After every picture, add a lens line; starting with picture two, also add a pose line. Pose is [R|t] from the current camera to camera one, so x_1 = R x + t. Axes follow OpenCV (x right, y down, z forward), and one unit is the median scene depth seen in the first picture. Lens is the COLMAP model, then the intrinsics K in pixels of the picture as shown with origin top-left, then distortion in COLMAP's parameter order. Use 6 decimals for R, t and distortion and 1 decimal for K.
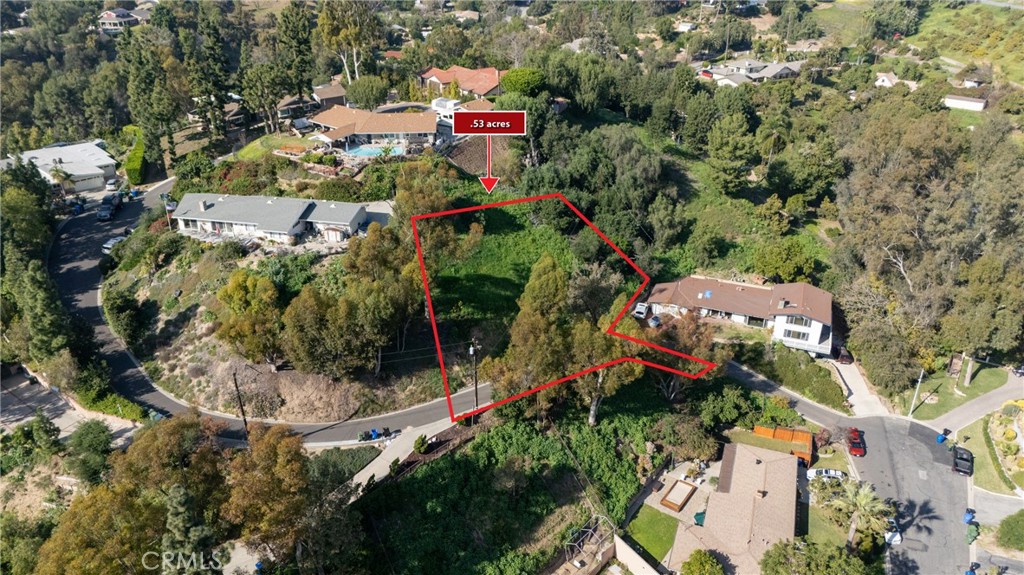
lens RADIAL K [[763.7, 0, 512.0], [0, 763.7, 287.5], [0, 0, 1]] dist [0.069315, -0.057178]
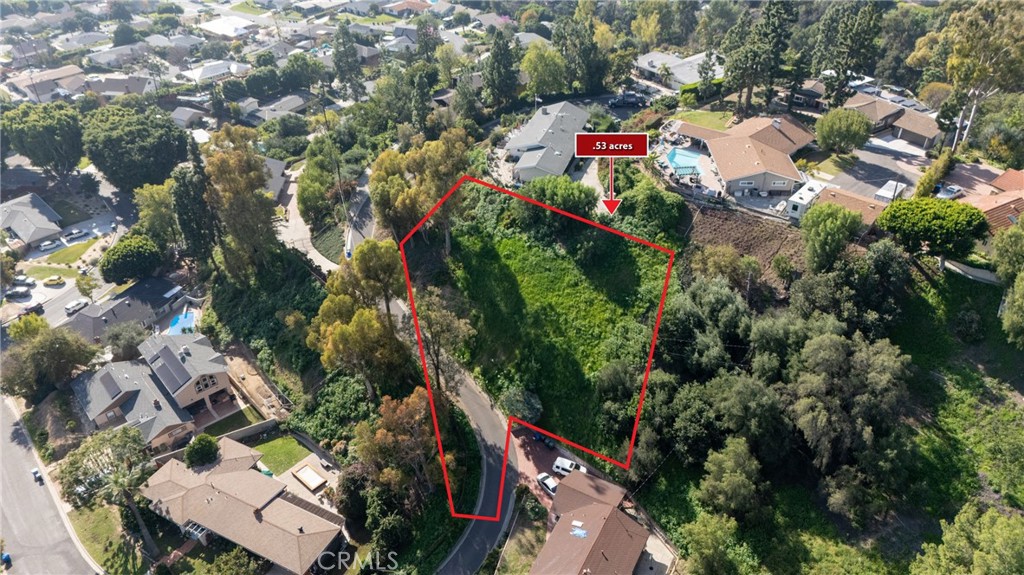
lens RADIAL K [[752.0, 0, 512.0], [0, 752.0, 287.5], [0, 0, 1]] dist [0.071992, -0.069154]
pose [[-0.124119, 0.581728, -0.803858, 0.826438], [-0.440411, 0.693657, 0.569980, -0.615409], [0.889175, 0.424773, 0.170104, 0.879986]]
